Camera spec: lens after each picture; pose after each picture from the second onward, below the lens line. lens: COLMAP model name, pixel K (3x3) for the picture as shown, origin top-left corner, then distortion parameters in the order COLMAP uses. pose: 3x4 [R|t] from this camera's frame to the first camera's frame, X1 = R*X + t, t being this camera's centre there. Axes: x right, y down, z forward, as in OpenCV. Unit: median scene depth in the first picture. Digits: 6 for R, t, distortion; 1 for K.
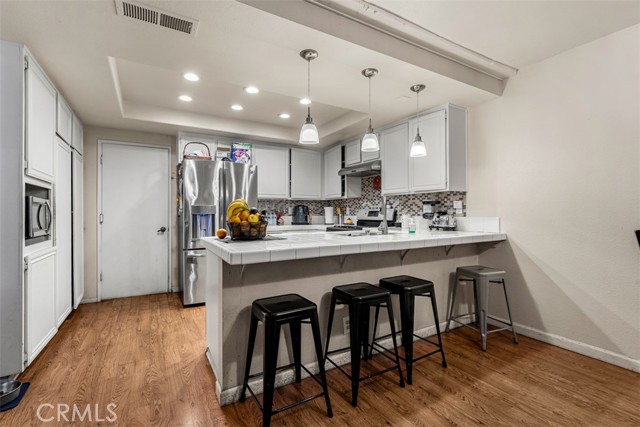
lens RADIAL K [[288.4, 0, 316.1], [0, 288.4, 208.5], [0, 0, 1]] dist [-0.002627, 0.000105]
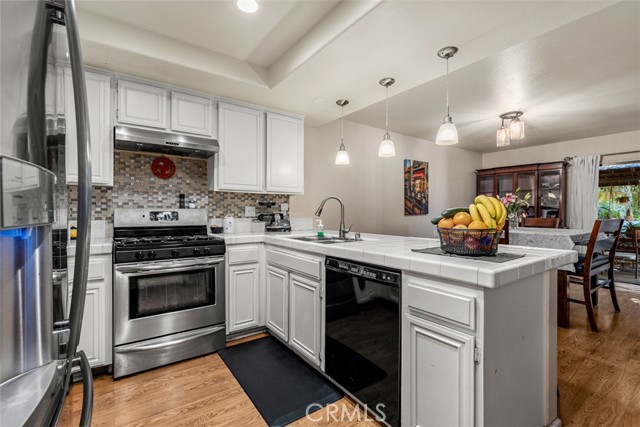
lens RADIAL K [[288.4, 0, 317.3], [0, 288.4, 211.5], [0, 0, 1]] dist [-0.002627, 0.000105]
pose [[-0.088442, 0.009023, 0.996040, -0.493660], [-0.014352, 0.999844, -0.010332, 0.010692], [-0.995978, -0.015209, -0.088298, 0.787535]]
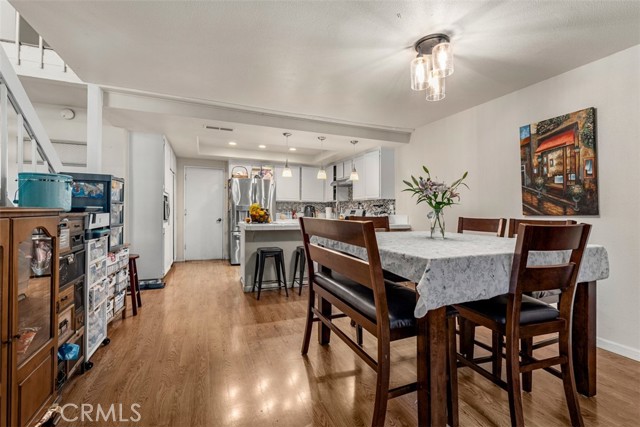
lens RADIAL K [[280.2, 0, 320.4], [0, 280.2, 216.0], [0, 0, 1]] dist [-0.001909, -0.000181]
pose [[0.990381, 0.018771, -0.137085, 0.252978], [-0.014585, 0.999398, 0.031477, -0.005904], [0.137594, -0.029175, 0.990059, -0.498548]]
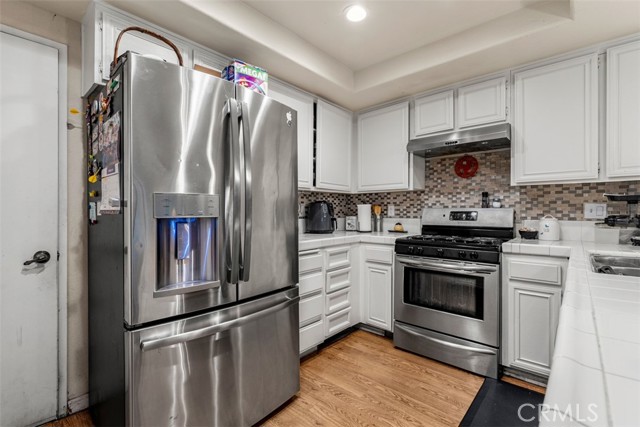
lens RADIAL K [[288.4, 0, 317.6], [0, 288.4, 210.8], [0, 0, 1]] dist [-0.002627, 0.000105]
pose [[0.952799, 0.006194, 0.303540, -0.311340], [-0.009343, 0.999917, 0.008924, 0.004840], [-0.303459, -0.011339, 0.952777, 0.549491]]
